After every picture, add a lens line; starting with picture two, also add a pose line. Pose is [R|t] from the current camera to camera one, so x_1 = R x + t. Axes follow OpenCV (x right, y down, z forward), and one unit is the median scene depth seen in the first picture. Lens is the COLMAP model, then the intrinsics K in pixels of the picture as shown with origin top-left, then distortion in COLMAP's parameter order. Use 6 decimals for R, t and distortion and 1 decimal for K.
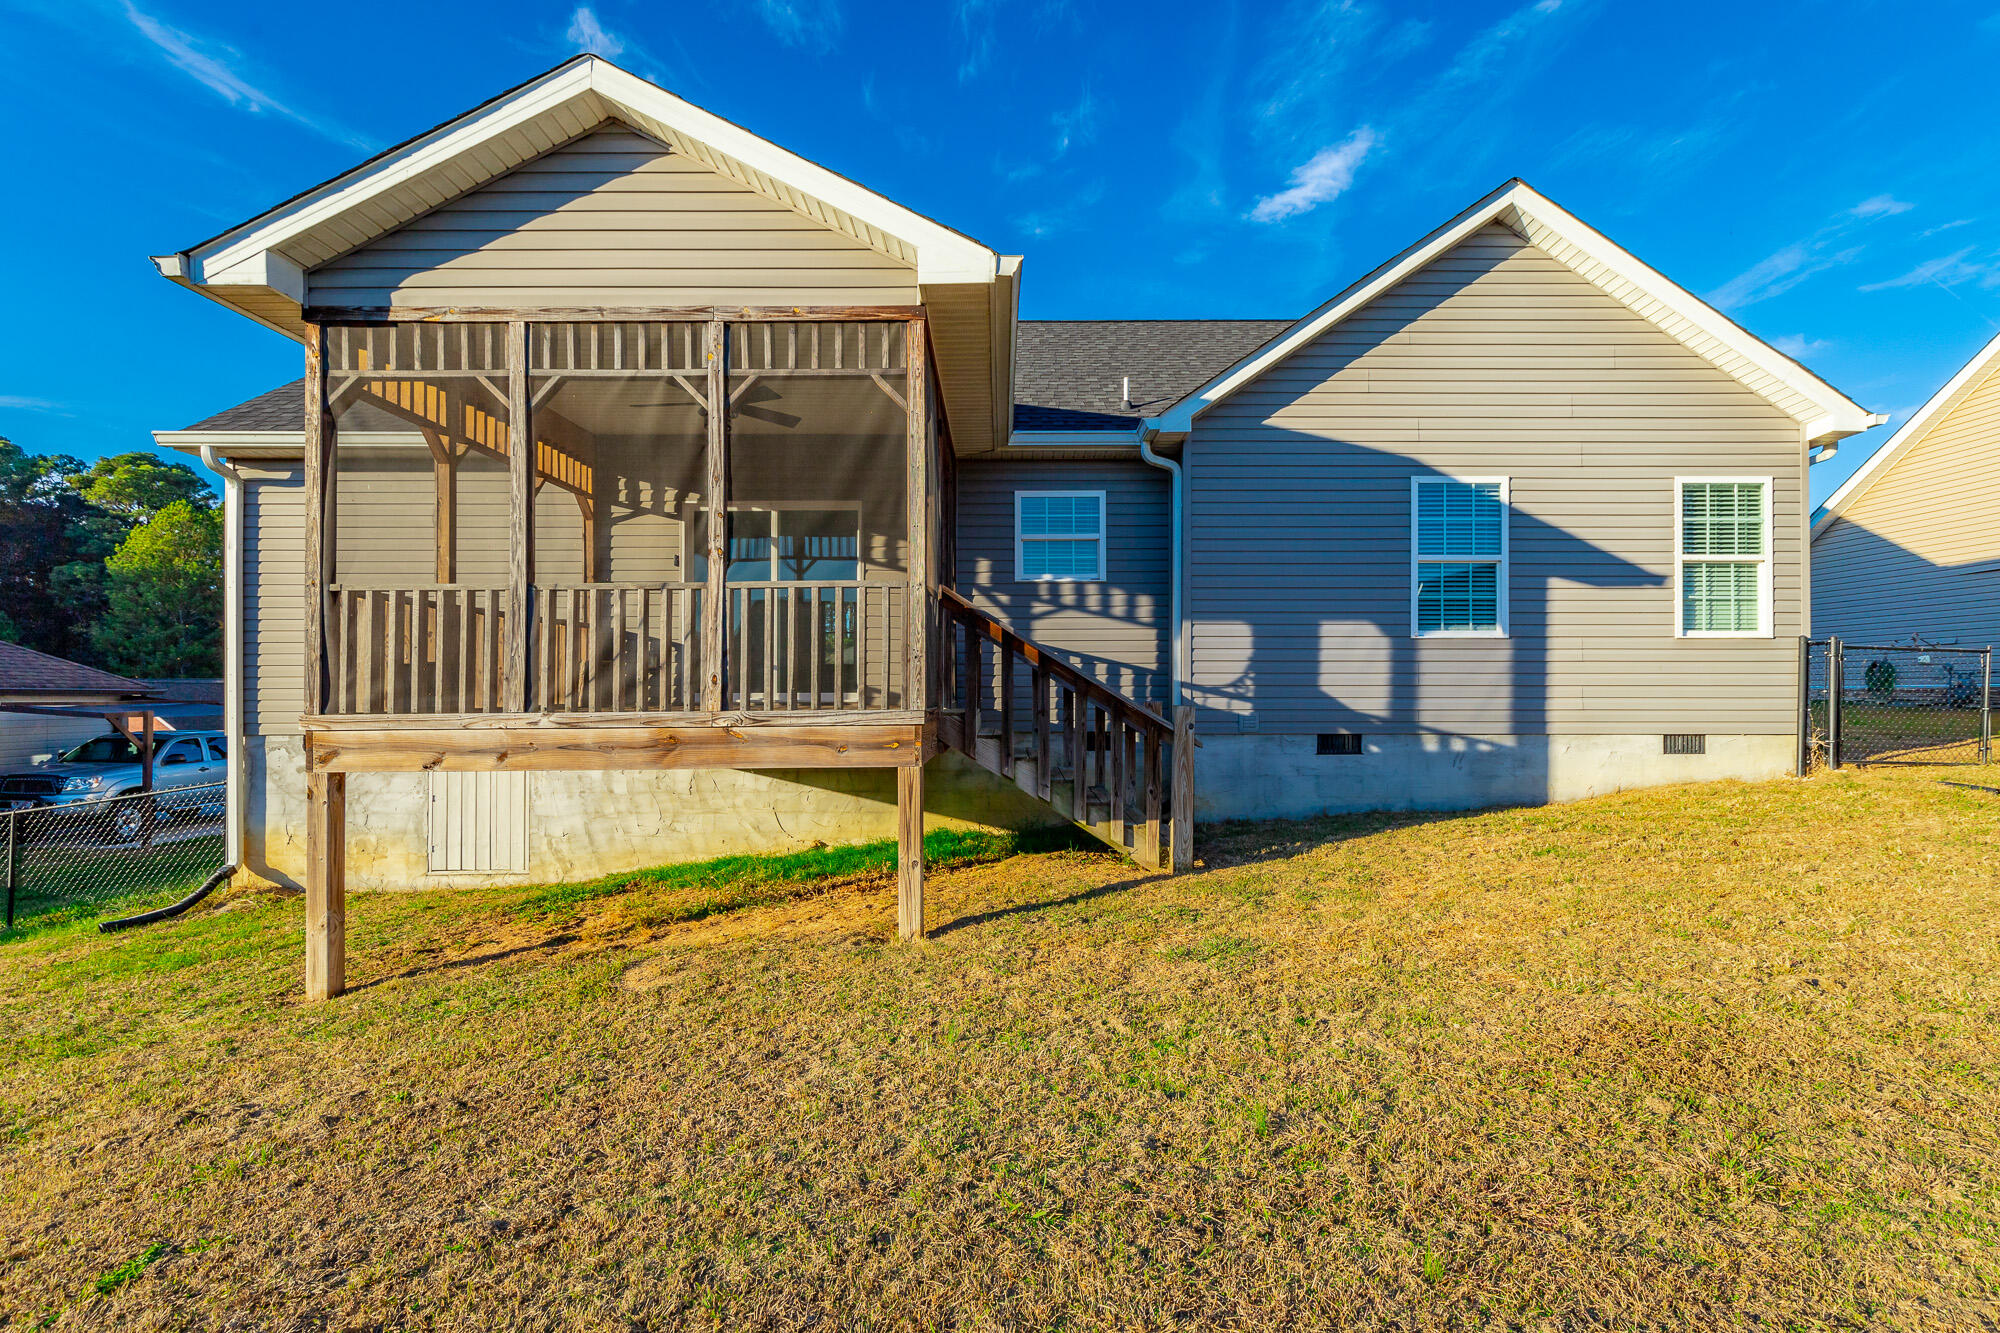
lens RADIAL K [[905.8, 0, 1013.0], [0, 905.8, 688.7], [0, 0, 1]] dist [0.001312, -0.000053]
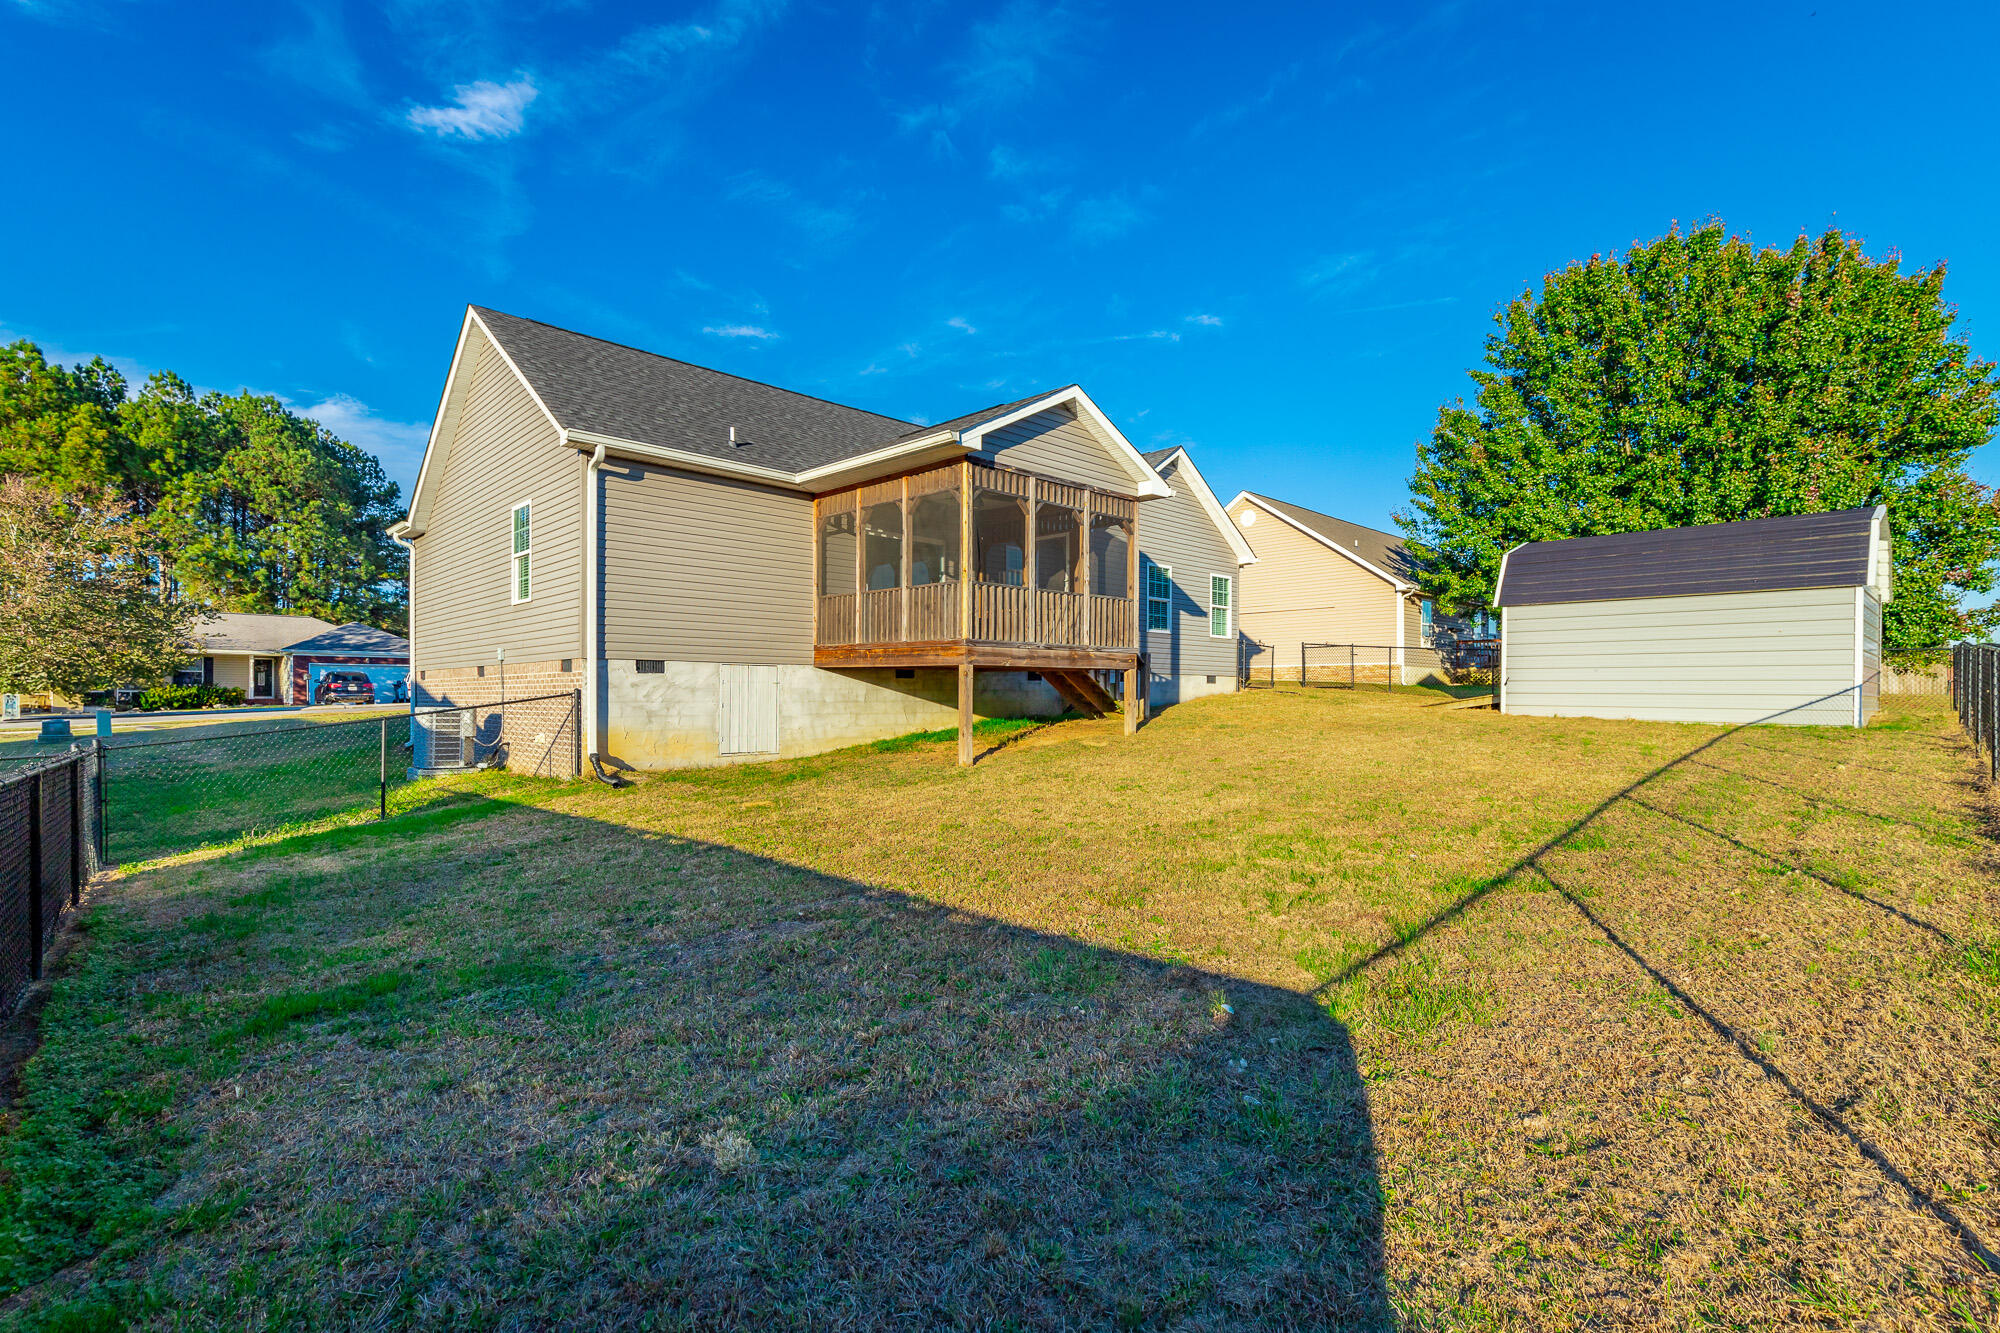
lens RADIAL K [[919.2, 0, 1016.5], [0, 919.2, 698.3], [0, 0, 1]] dist [0.003046, -0.000534]
pose [[0.711914, 0.001910, 0.702264, -1.440448], [-0.009326, 0.999934, 0.006735, 0.100612], [-0.702205, -0.011344, 0.711885, -0.438961]]
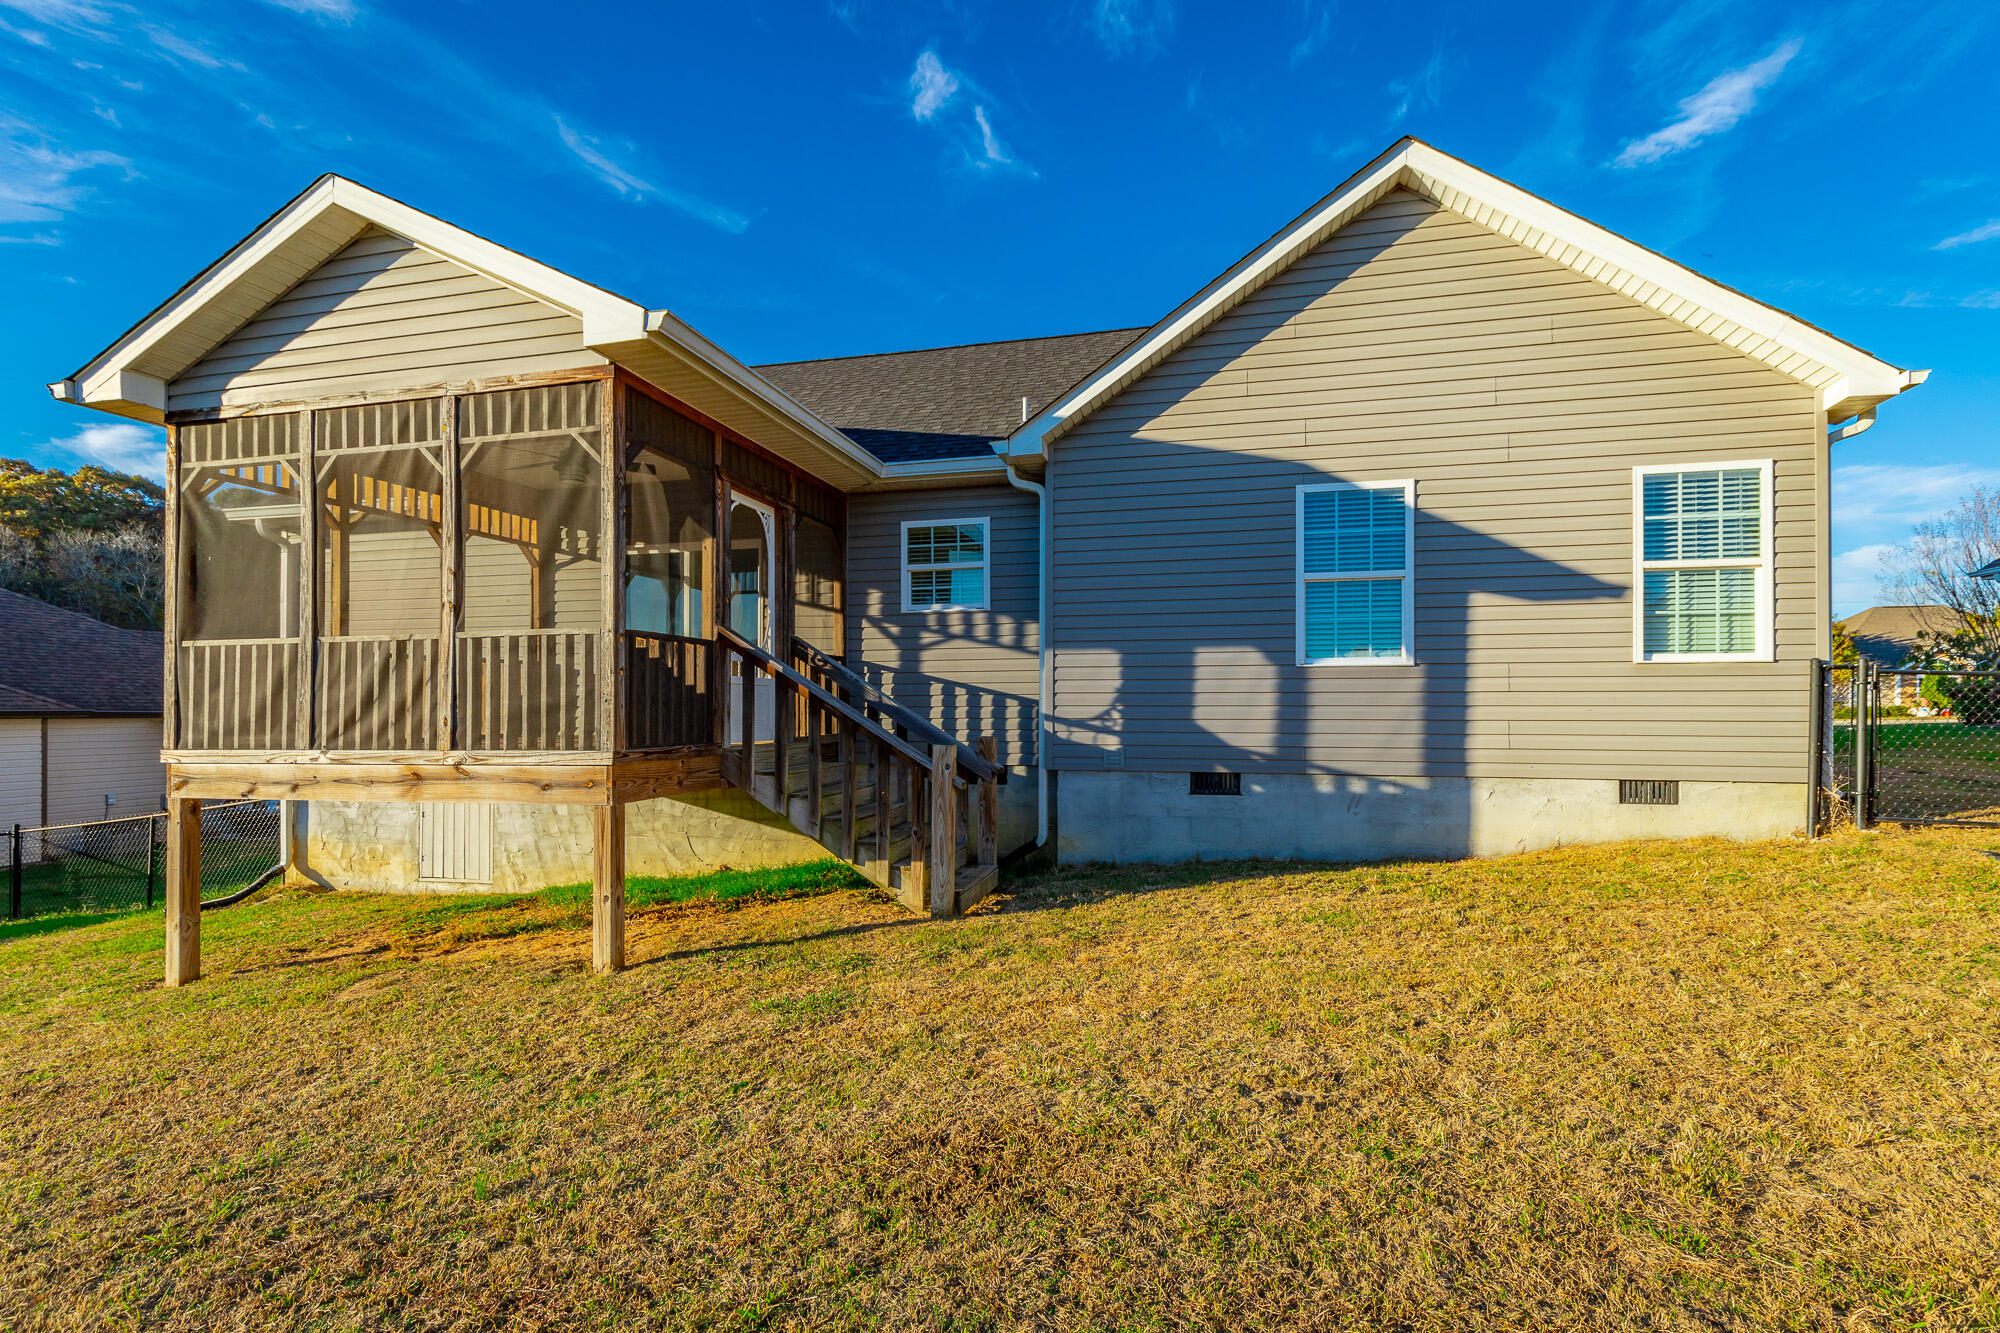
lens RADIAL K [[919.2, 0, 1016.5], [0, 919.2, 698.3], [0, 0, 1]] dist [0.003046, -0.000534]
pose [[0.970189, -0.002002, -0.242340, 0.388982], [0.001125, 0.999992, -0.003757, -0.021235], [0.242346, 0.003373, 0.970184, 0.053422]]
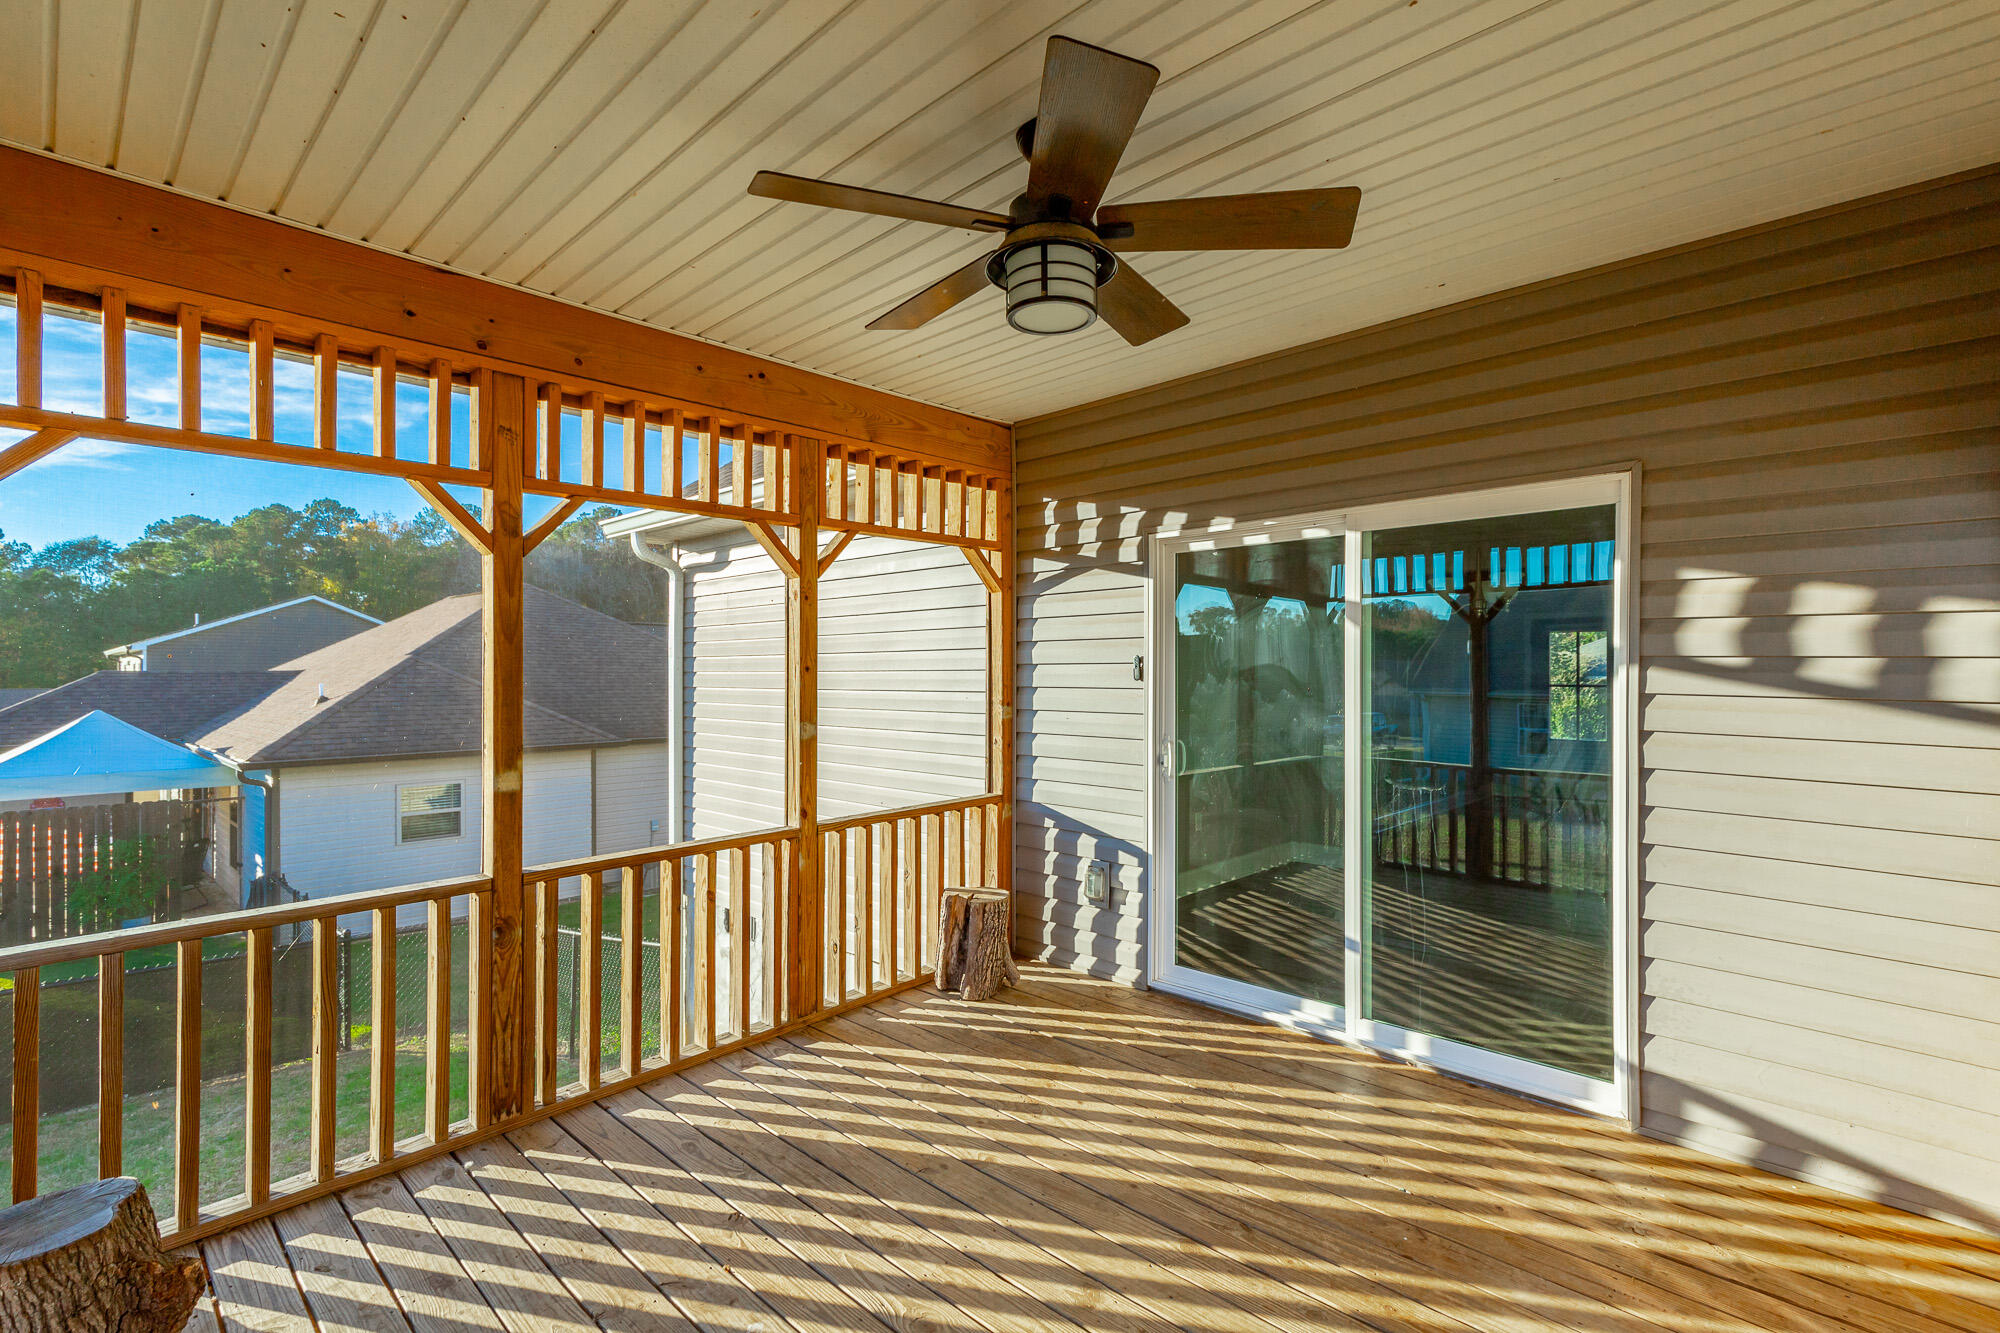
lens RADIAL K [[905.8, 0, 1013.0], [0, 905.8, 688.7], [0, 0, 1]] dist [0.001312, -0.000053]
pose [[0.719487, 0.013178, -0.694381, -0.112753], [0.004634, 0.999707, 0.023775, -0.149482], [0.694490, -0.020324, 0.719215, 0.666232]]
